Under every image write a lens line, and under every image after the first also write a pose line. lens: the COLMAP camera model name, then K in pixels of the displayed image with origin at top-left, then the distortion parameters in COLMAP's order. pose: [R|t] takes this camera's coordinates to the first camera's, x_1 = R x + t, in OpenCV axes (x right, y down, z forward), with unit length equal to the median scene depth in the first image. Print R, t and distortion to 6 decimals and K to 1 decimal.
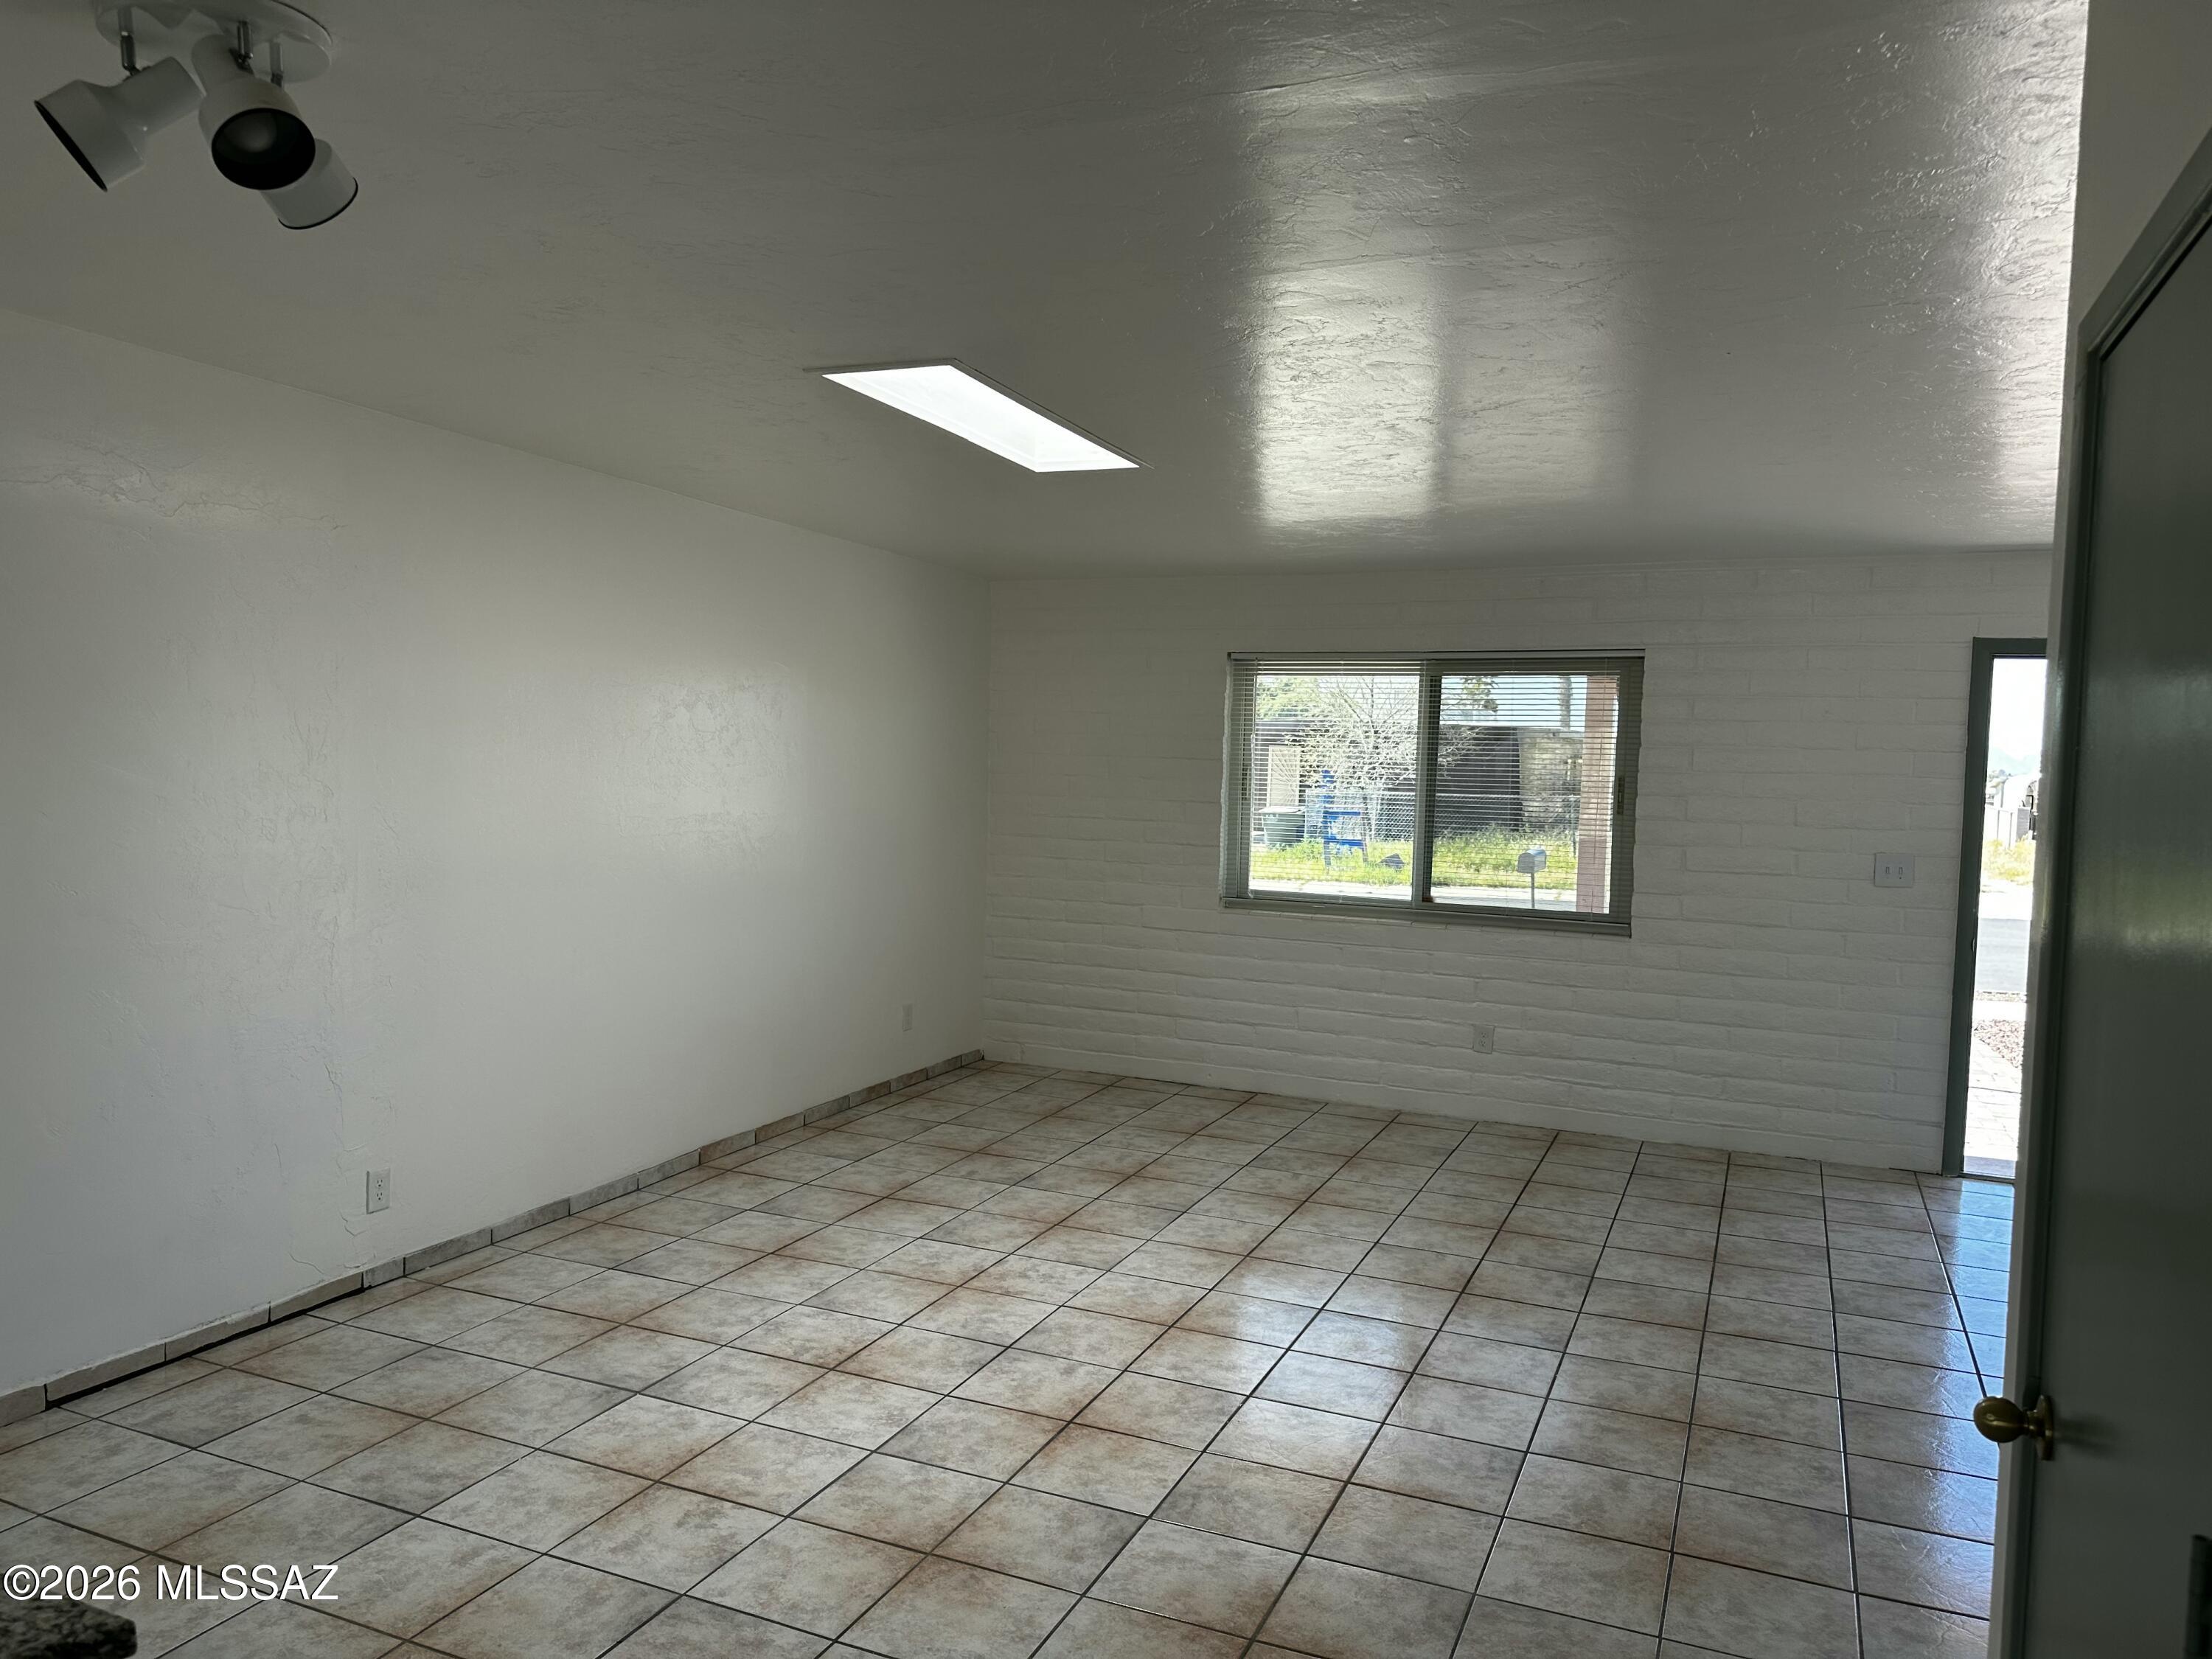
lens RADIAL K [[1547.9, 0, 1106.0], [0, 1547.9, 829.5], [0, 0, 1]] dist [0.159871, -0.286453]
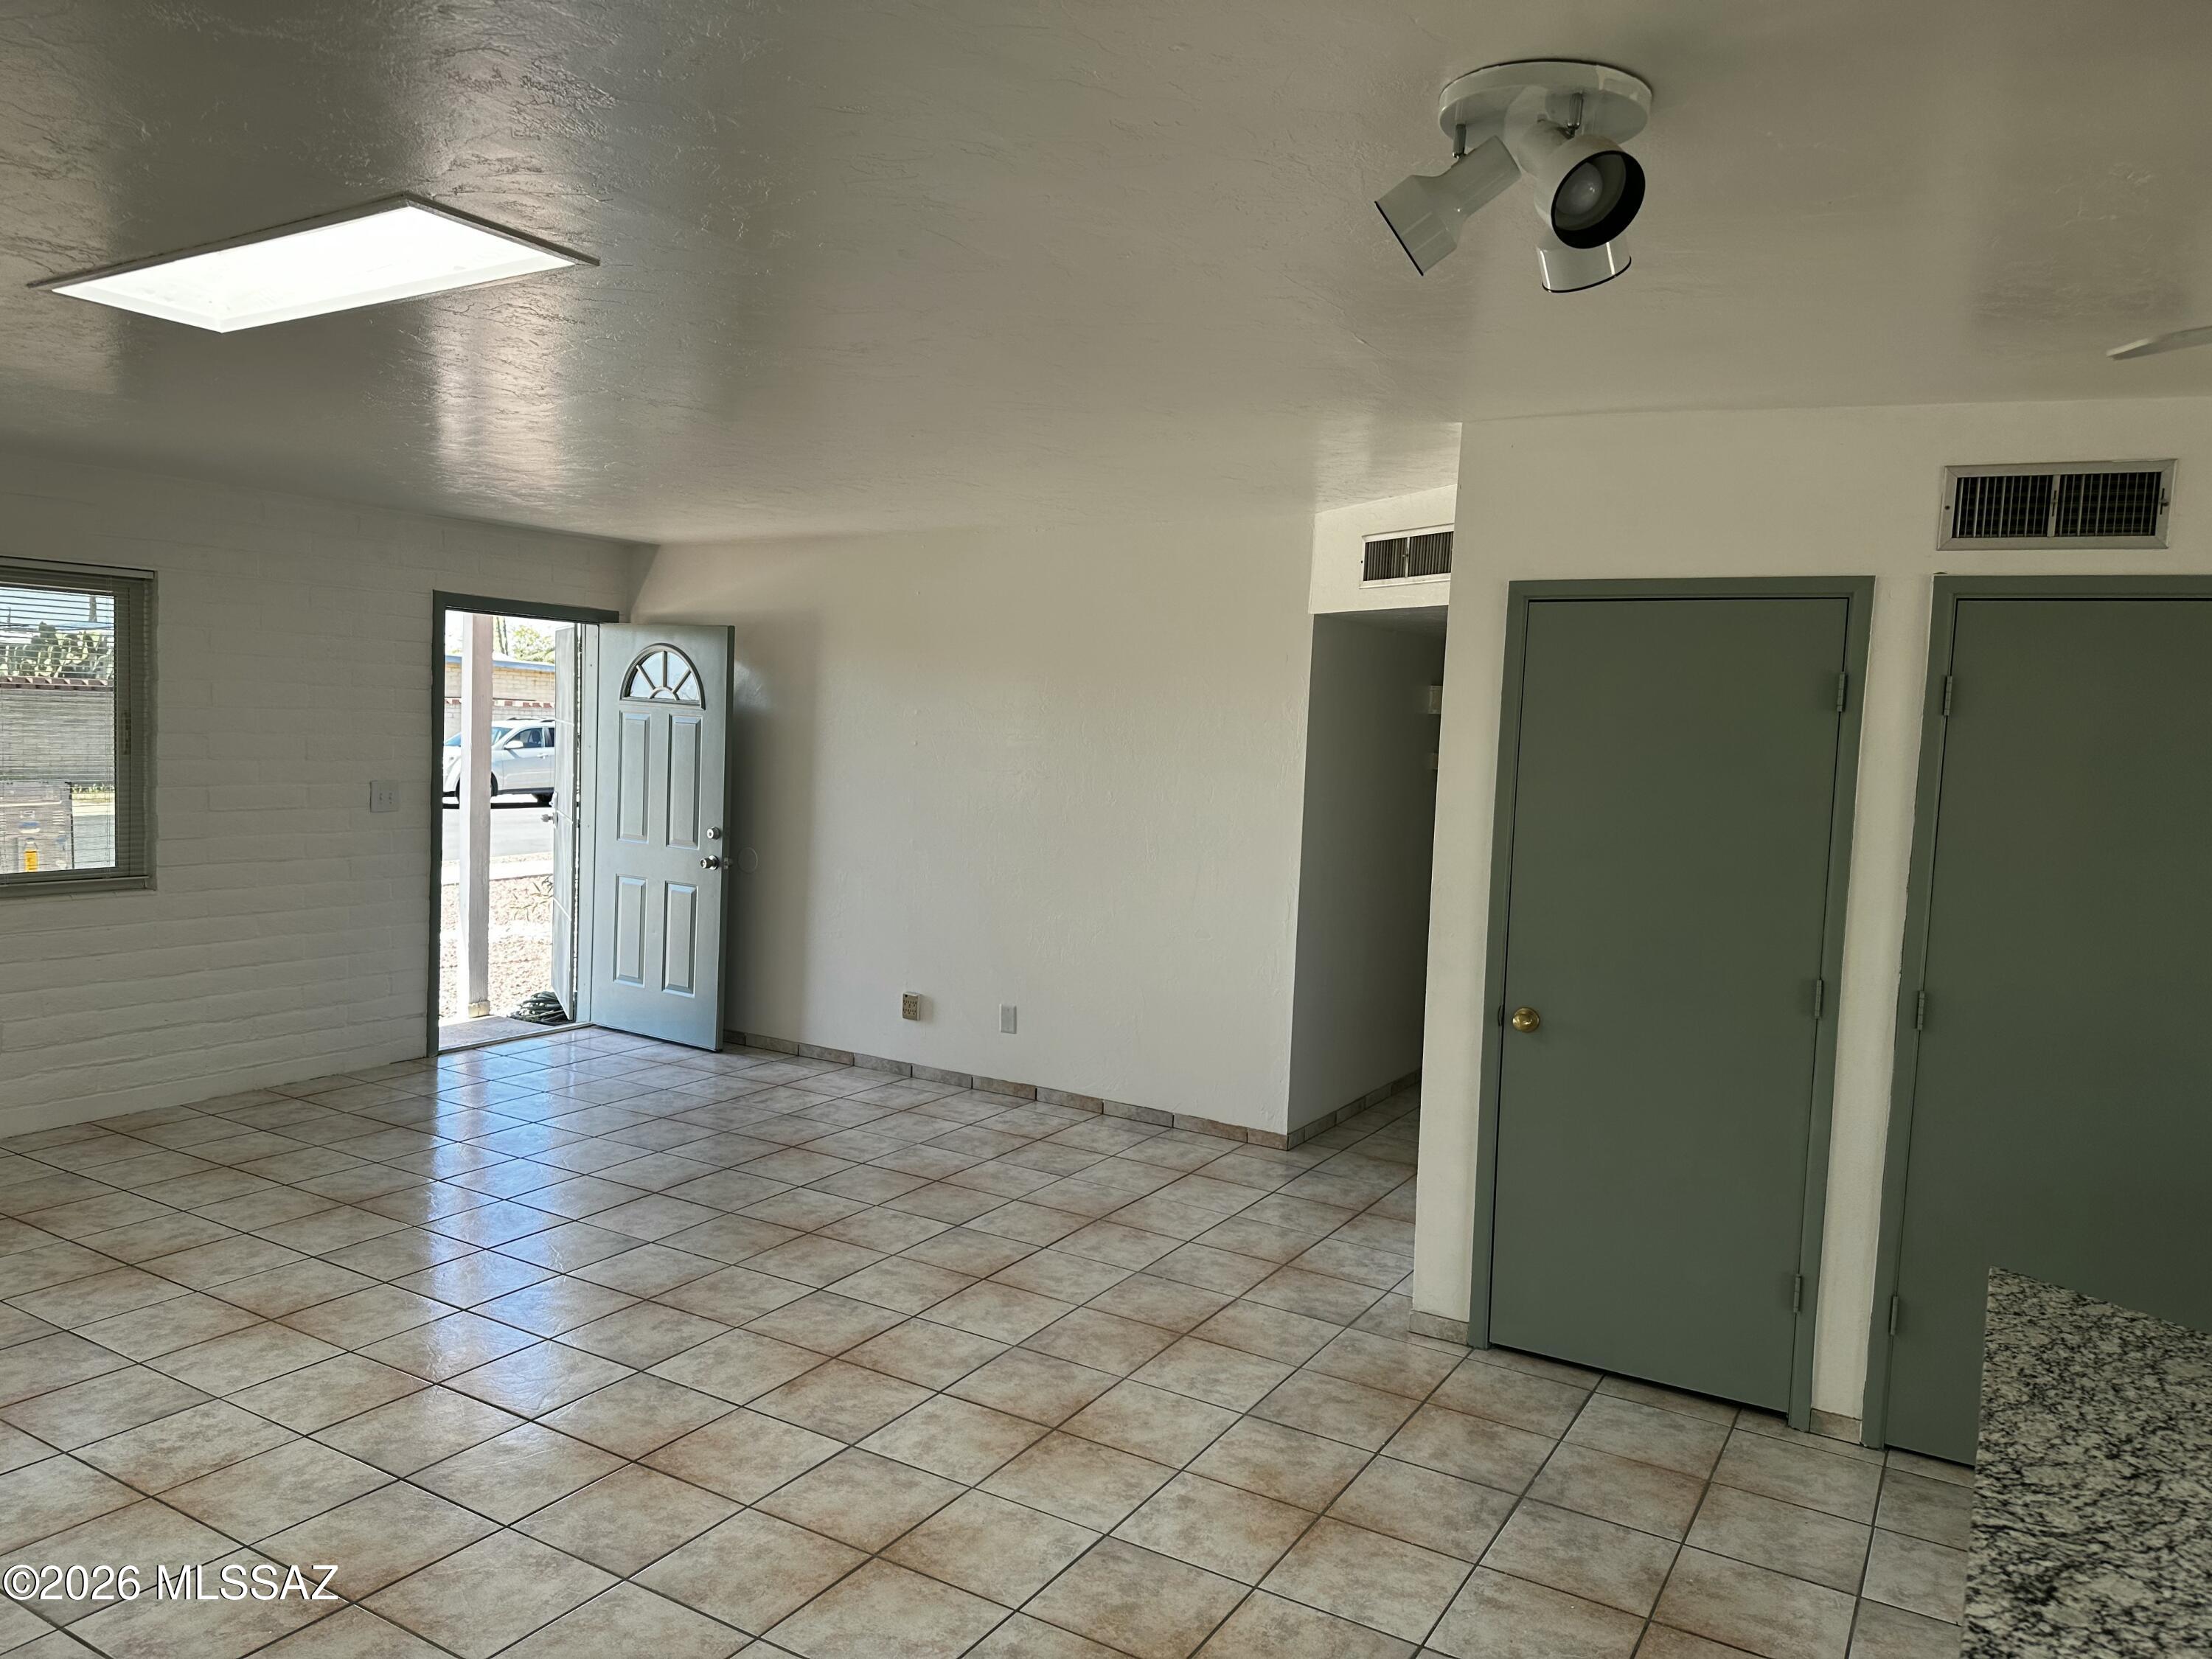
lens RADIAL K [[1561.7, 0, 1100.6], [0, 1561.7, 793.6], [0, 0, 1]] dist [-0.002982, -0.003403]
pose [[0.119976, -0.070513, 0.990270, -0.646560], [0.018875, 0.997456, 0.068738, -0.050479], [-0.992597, 0.010444, 0.121002, 0.465173]]
